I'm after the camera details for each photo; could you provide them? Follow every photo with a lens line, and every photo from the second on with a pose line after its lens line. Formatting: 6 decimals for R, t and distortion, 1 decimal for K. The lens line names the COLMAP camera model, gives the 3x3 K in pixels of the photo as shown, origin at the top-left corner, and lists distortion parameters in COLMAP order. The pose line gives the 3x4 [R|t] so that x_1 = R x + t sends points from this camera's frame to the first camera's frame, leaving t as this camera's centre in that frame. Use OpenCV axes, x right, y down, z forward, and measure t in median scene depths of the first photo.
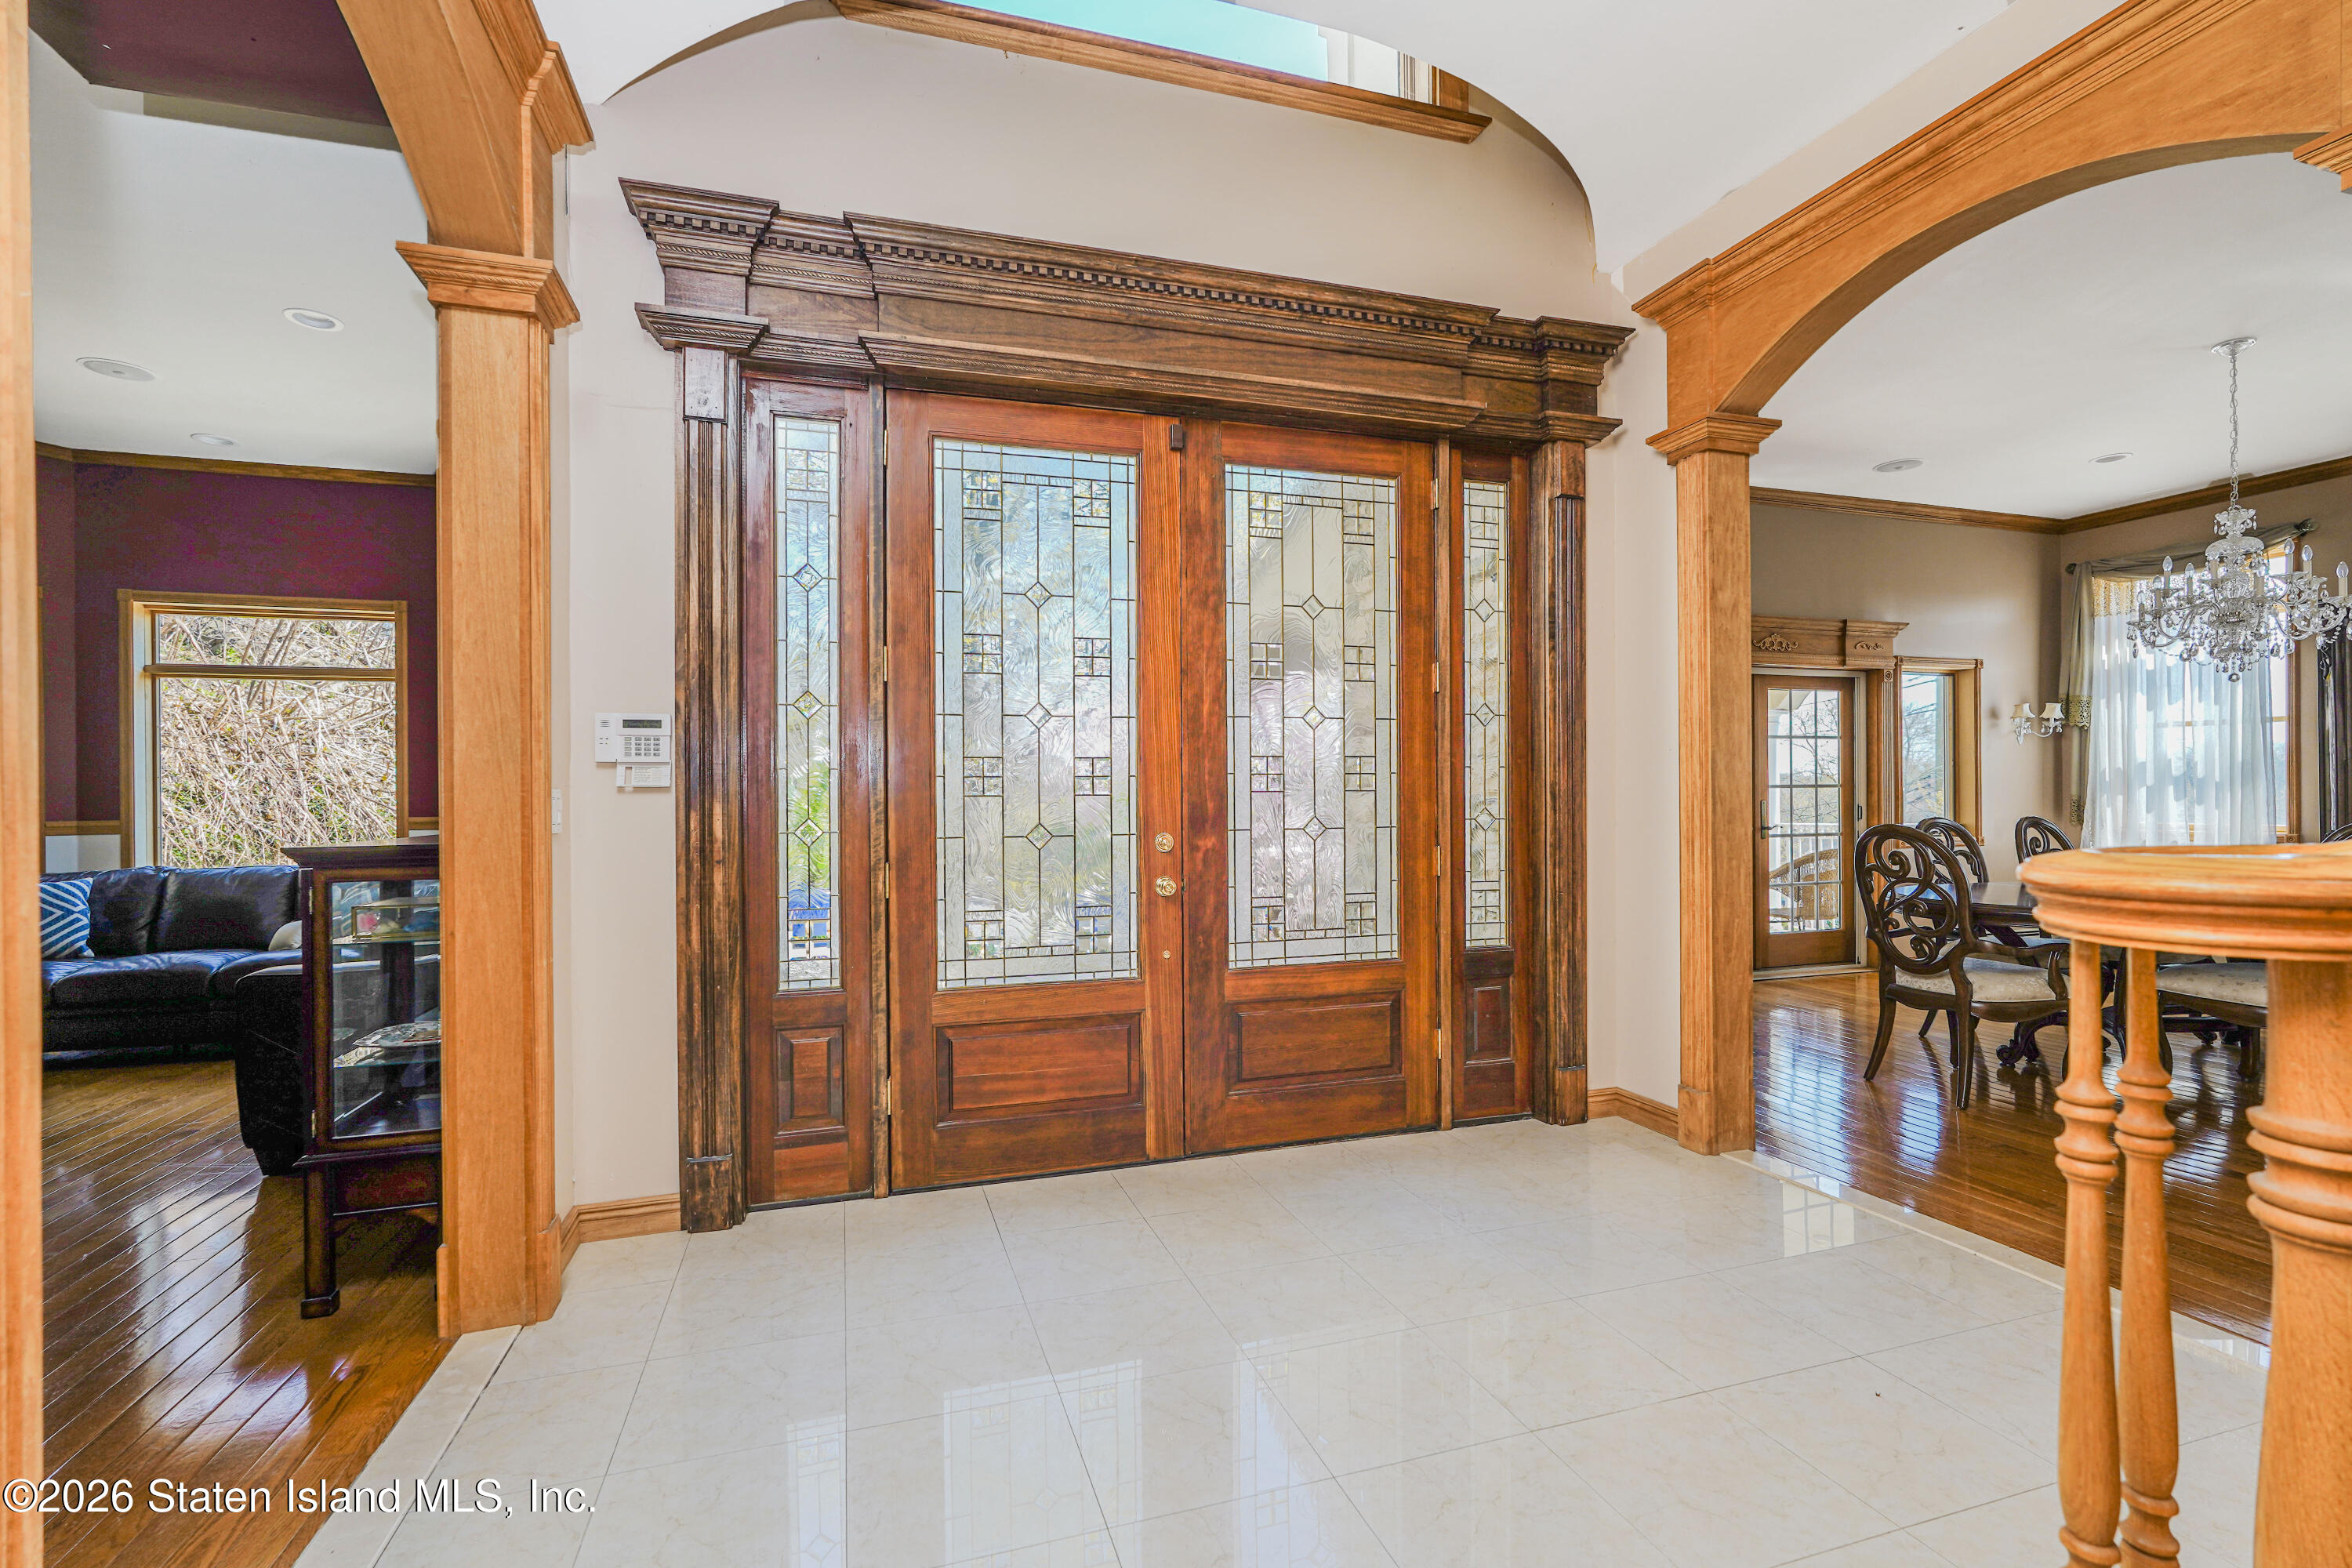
lens RADIAL K [[1048.8, 0, 1186.2], [0, 1048.8, 796.0], [0, 0, 1]] dist [-0.000958, 0.000704]
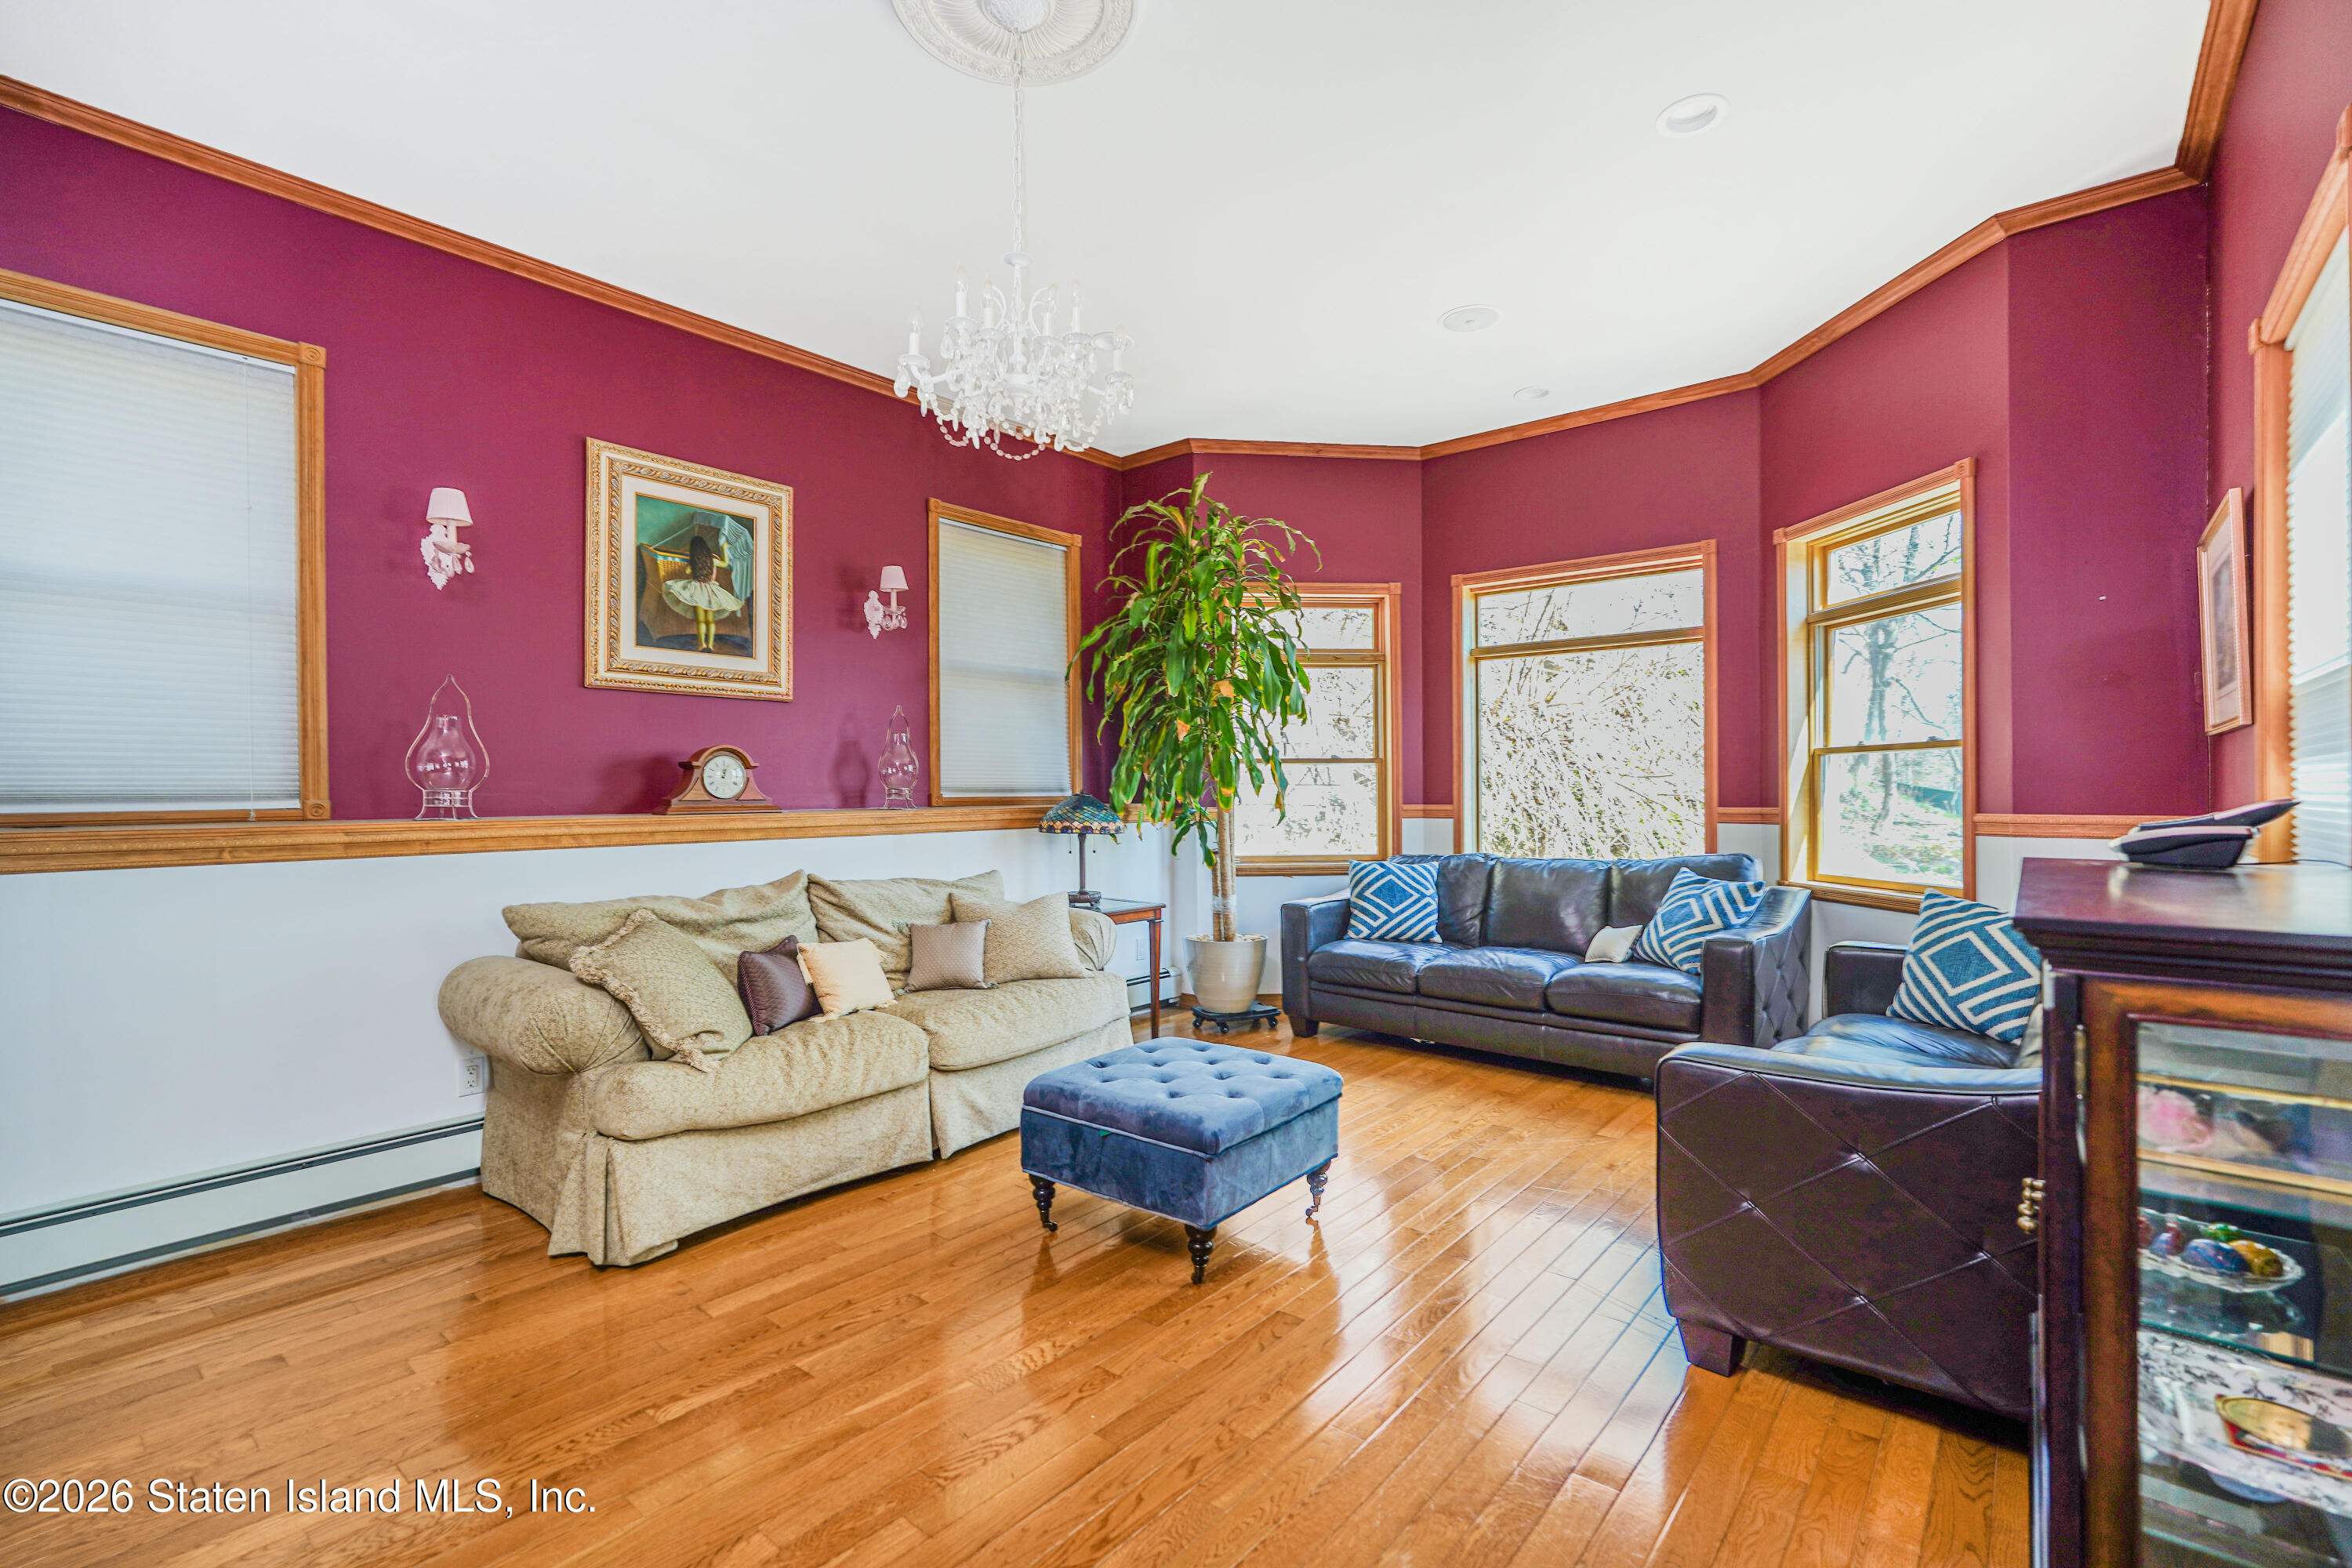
lens RADIAL K [[1048.8, 0, 1186.2], [0, 1048.8, 796.0], [0, 0, 1]] dist [-0.000958, 0.000704]
pose [[0.541453, 0.011796, -0.840648, -0.315713], [0.000860, 0.999893, 0.014584, -0.000018], [0.840731, -0.008619, 0.541385, 0.243458]]
